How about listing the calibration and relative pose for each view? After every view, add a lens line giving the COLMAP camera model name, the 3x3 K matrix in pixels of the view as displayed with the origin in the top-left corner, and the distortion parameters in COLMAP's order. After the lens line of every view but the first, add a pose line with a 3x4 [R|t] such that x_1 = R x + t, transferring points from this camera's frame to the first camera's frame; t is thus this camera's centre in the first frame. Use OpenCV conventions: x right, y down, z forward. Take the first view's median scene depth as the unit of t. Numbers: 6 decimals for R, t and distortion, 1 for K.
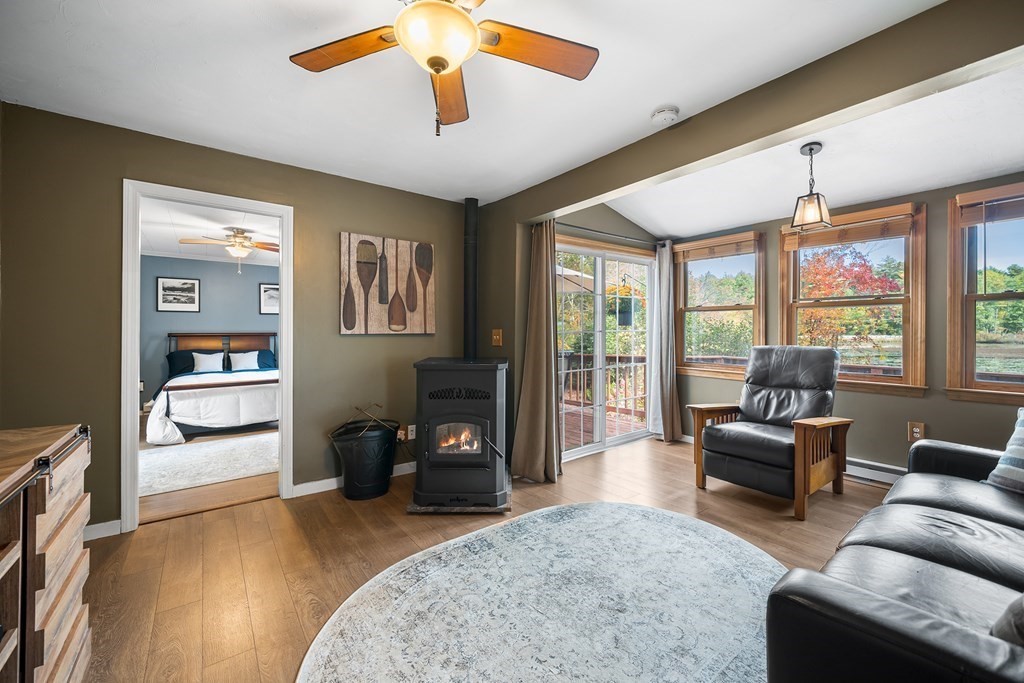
lens RADIAL K [[406.7, 0, 512.2], [0, 406.7, 330.7], [0, 0, 1]] dist [-0.002065, -0.000495]
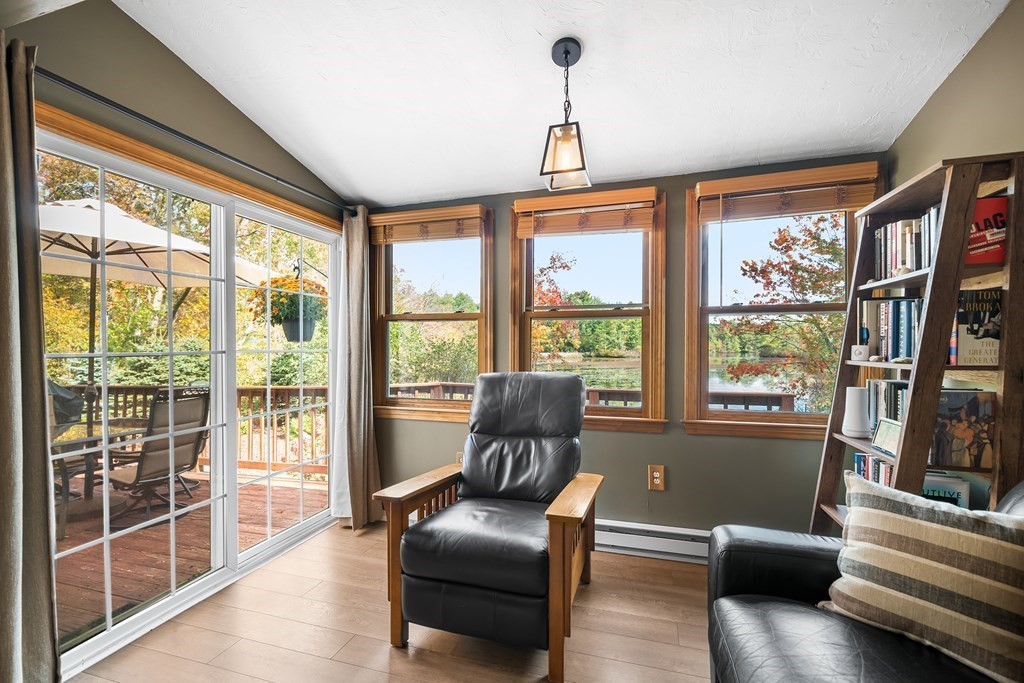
lens RADIAL K [[445.1, 0, 508.3], [0, 445.1, 347.7], [0, 0, 1]] dist [0.001067, 0.000327]
pose [[0.813568, 0.000745, 0.581470, 0.224227], [0.000452, 0.999998, -0.001913, -0.002836], [-0.581470, 0.001819, 0.813566, 0.409971]]
